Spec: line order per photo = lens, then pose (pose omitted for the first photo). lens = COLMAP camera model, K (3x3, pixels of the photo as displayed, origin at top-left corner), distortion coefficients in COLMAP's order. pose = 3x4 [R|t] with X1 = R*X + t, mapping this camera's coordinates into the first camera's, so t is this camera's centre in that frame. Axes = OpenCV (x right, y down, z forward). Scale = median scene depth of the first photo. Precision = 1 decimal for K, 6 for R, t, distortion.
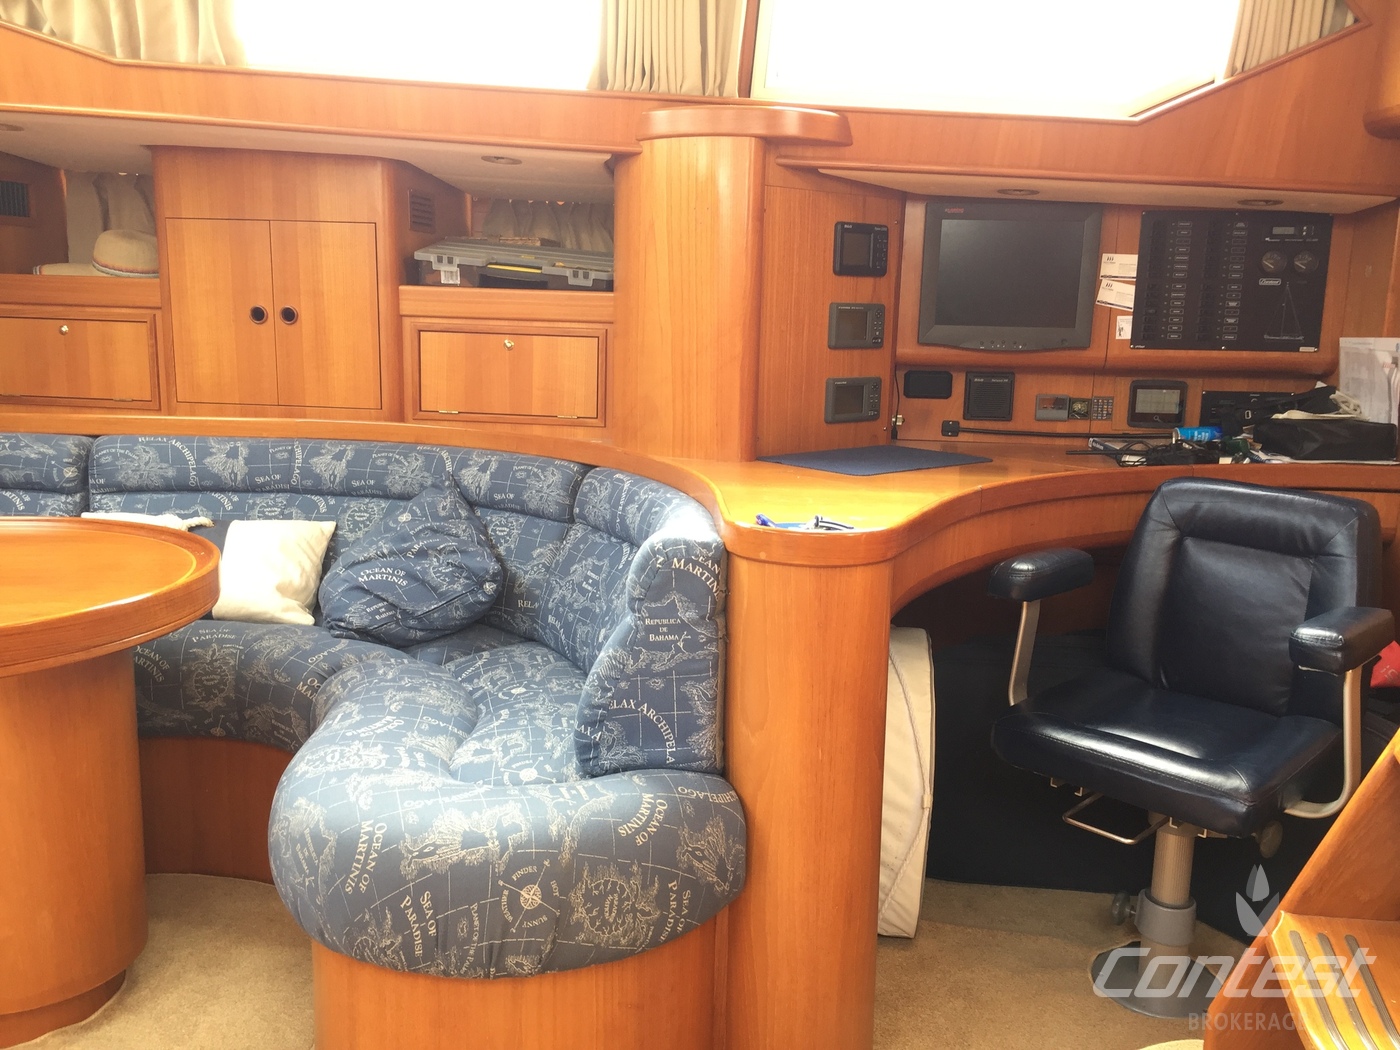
lens RADIAL K [[1197.2, 0, 700.0], [0, 1197.2, 525.0], [0, 0, 1]] dist [0.079070, -0.101137]
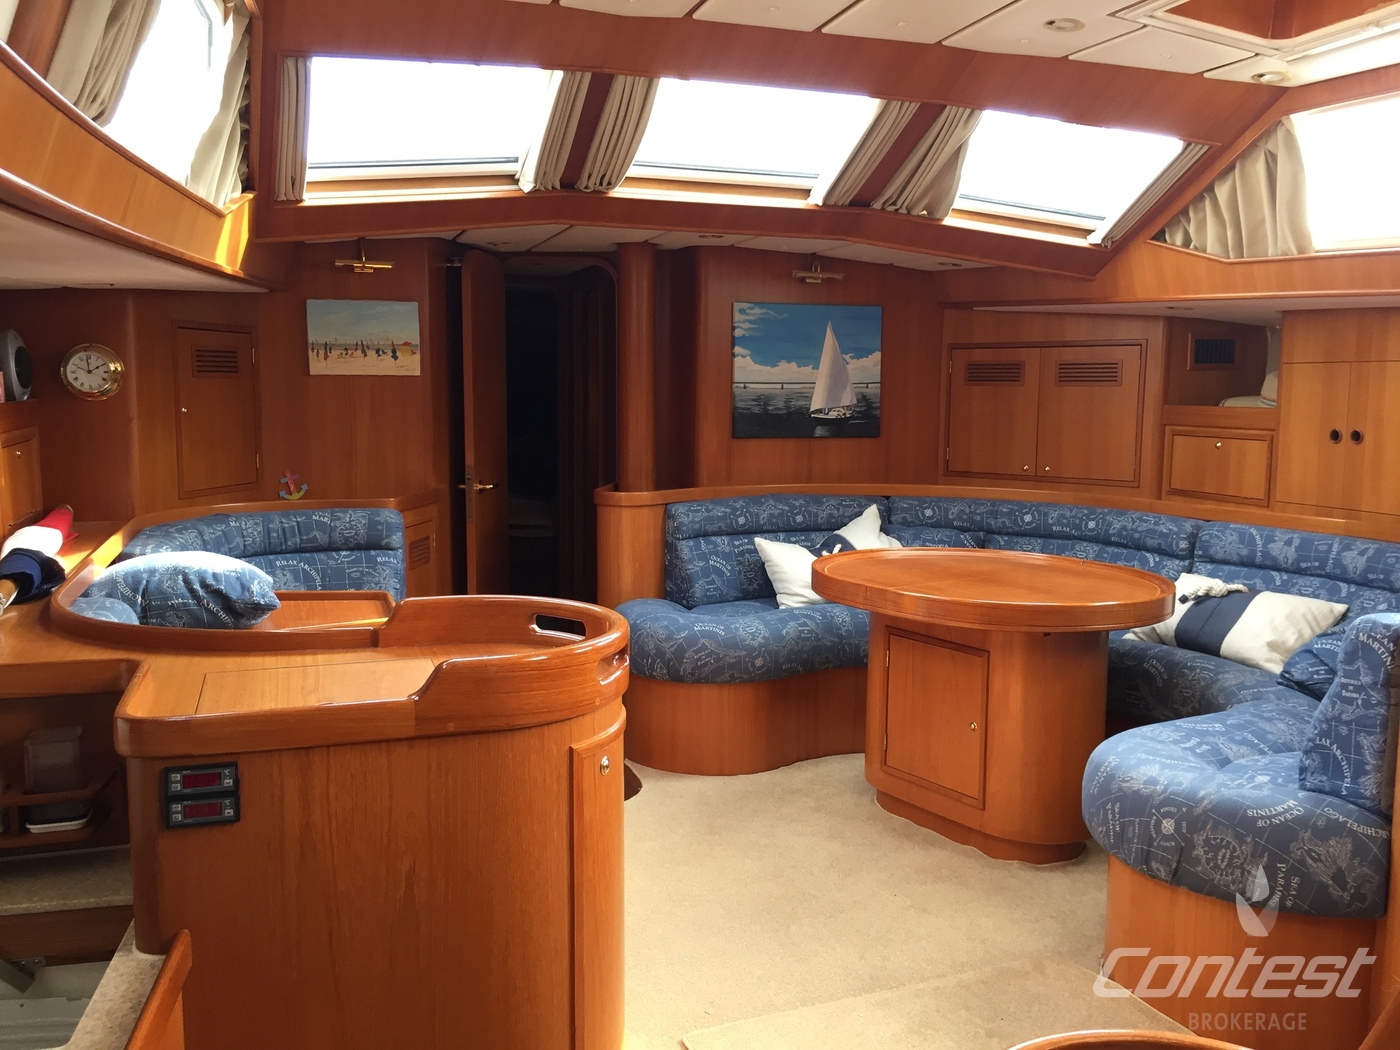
lens RADIAL K [[1197.2, 0, 700.0], [0, 1197.2, 525.0], [0, 0, 1]] dist [0.079070, -0.101137]
pose [[0.426118, 0.082108, -0.900934, 0.798355], [-0.162360, 0.986644, 0.013128, 0.011765], [0.889979, 0.140682, 0.433758, -0.189699]]
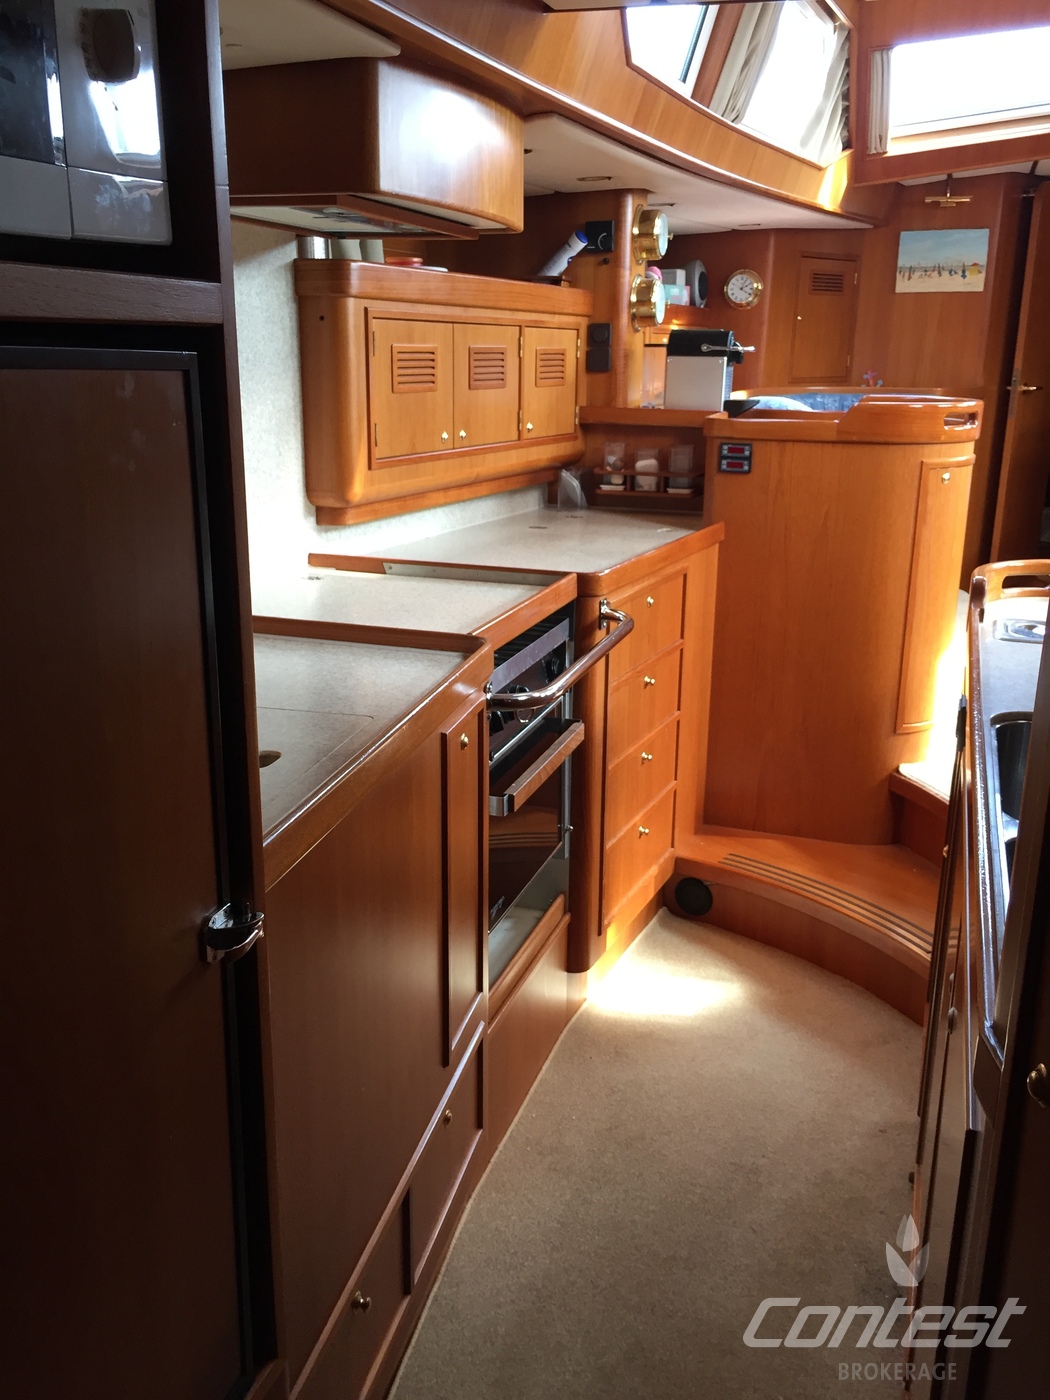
lens RADIAL K [[1197.2, 0, 525.0], [0, 1197.2, 700.0], [0, 0, 1]] dist [0.079070, -0.101137]
pose [[-0.222420, 0.247855, -0.942920, 1.574114], [-0.196071, 0.936014, 0.292290, 0.113227], [0.955032, 0.249891, -0.159591, -0.060945]]
